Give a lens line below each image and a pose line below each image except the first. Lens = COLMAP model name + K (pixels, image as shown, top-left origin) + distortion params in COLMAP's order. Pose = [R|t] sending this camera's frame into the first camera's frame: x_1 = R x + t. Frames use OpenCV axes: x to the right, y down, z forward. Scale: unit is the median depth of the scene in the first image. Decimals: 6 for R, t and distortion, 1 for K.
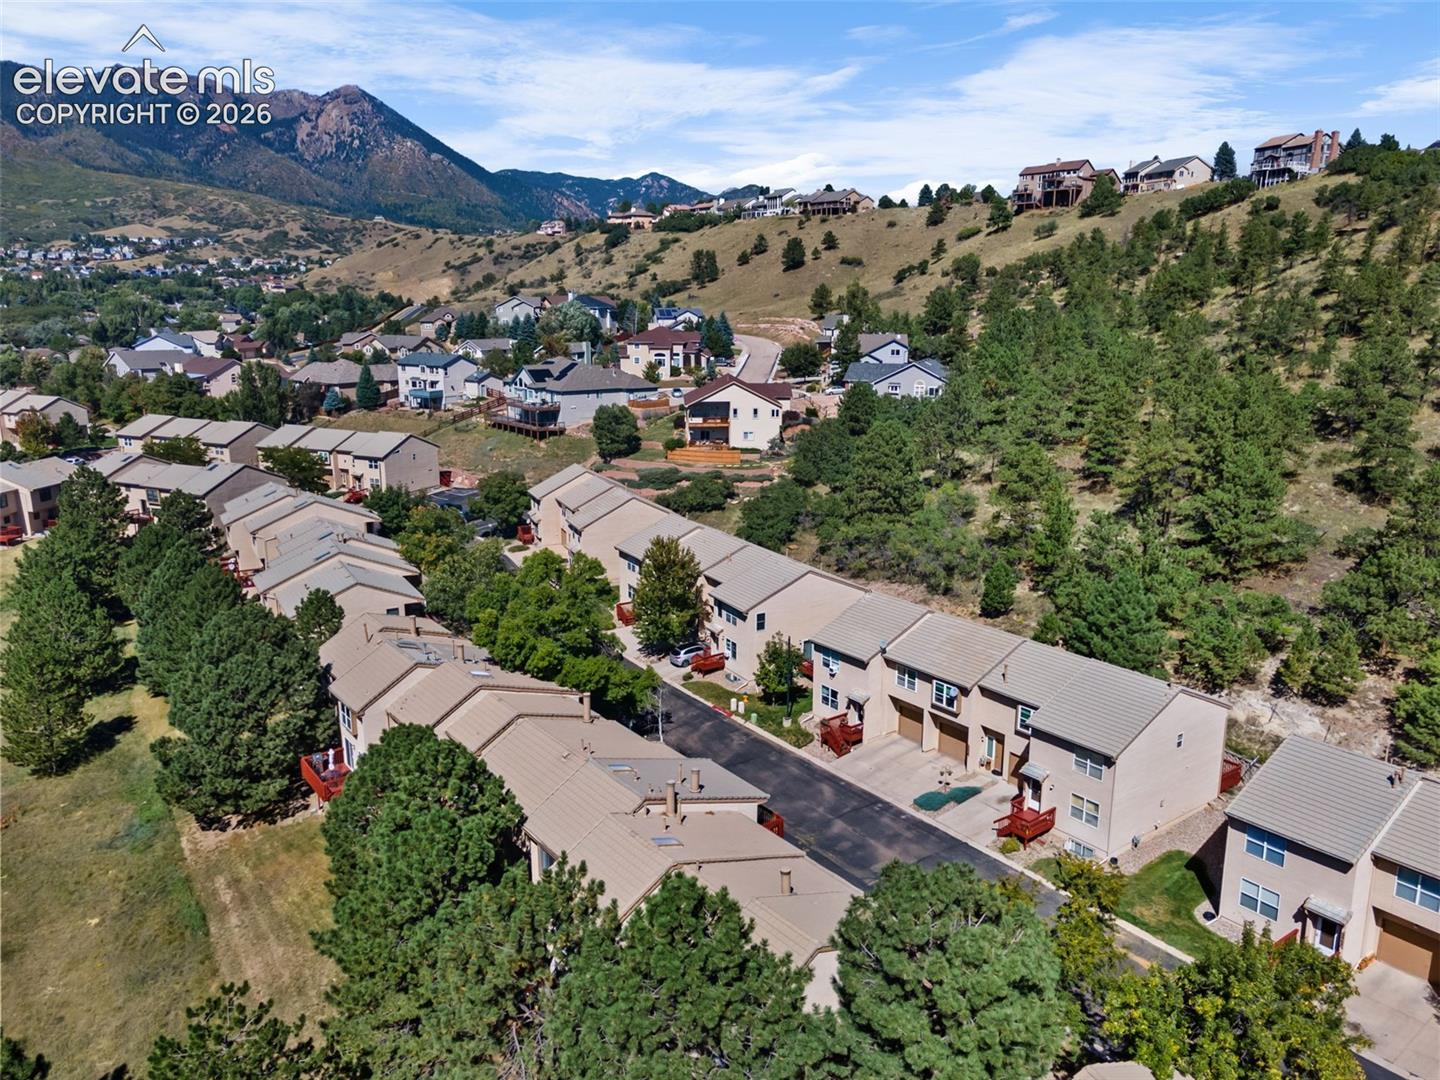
lens RADIAL K [[1076.6, 0, 722.2], [0, 1076.6, 535.7], [0, 0, 1]] dist [0.017359, 0.066570]
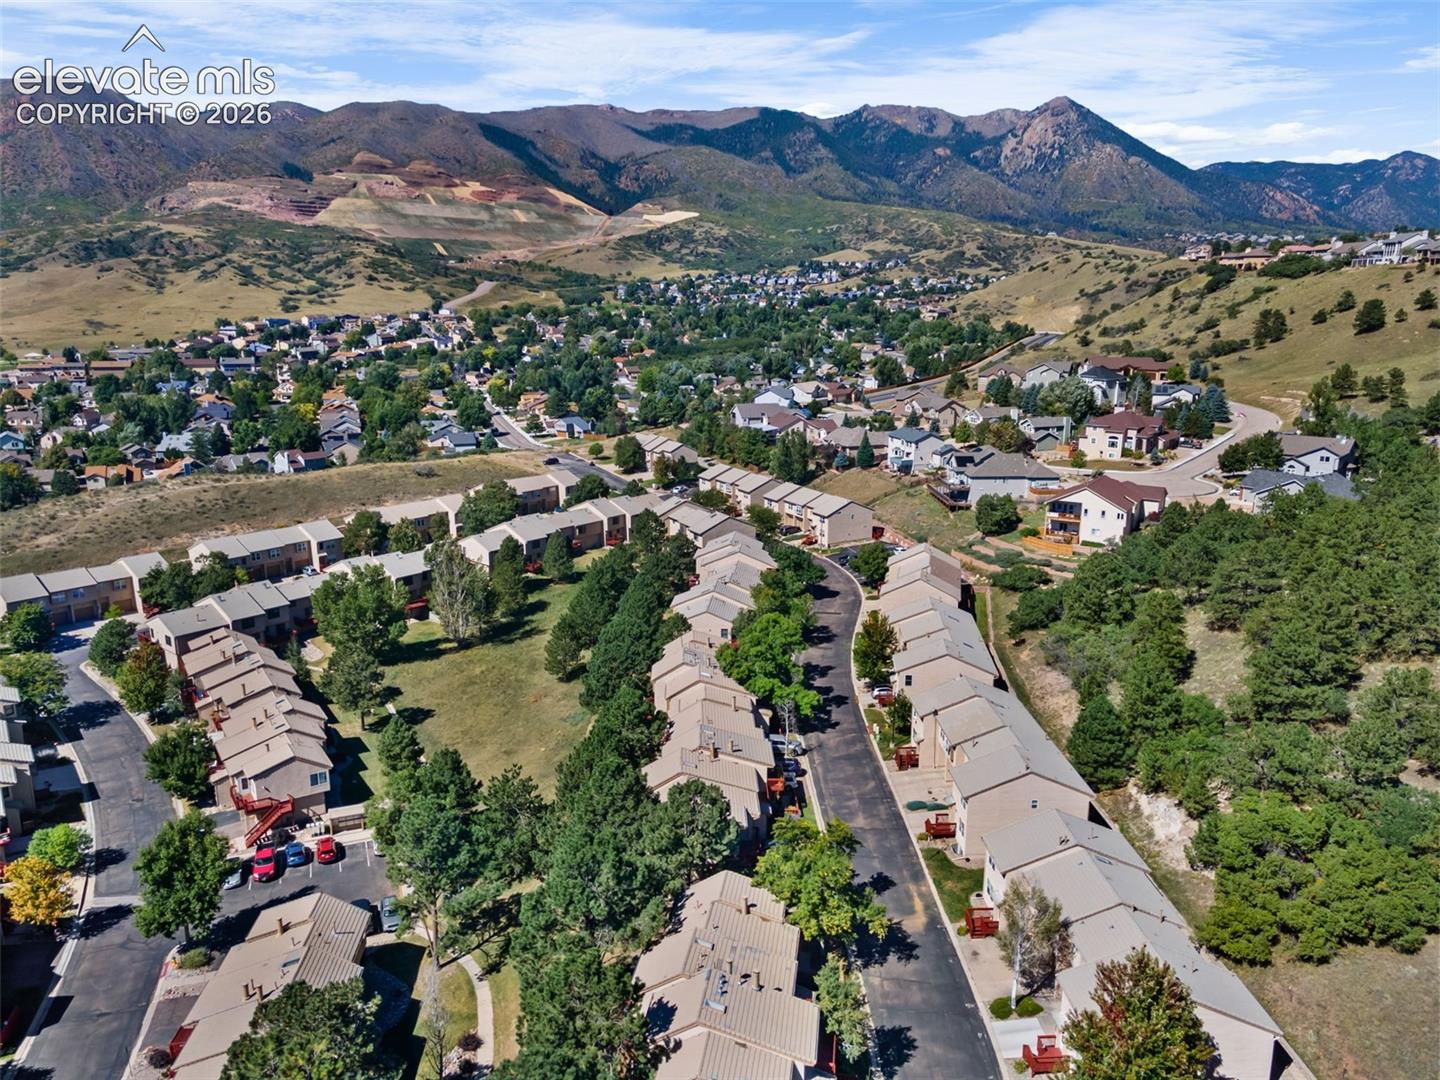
lens RADIAL K [[1076.6, 0, 722.2], [0, 1076.6, 535.7], [0, 0, 1]] dist [0.017359, 0.066570]
pose [[0.818784, 0.127555, -0.559752, 0.112027], [-0.124994, 0.991224, 0.043041, -0.027210], [0.560329, 0.034724, 0.827542, -0.077778]]
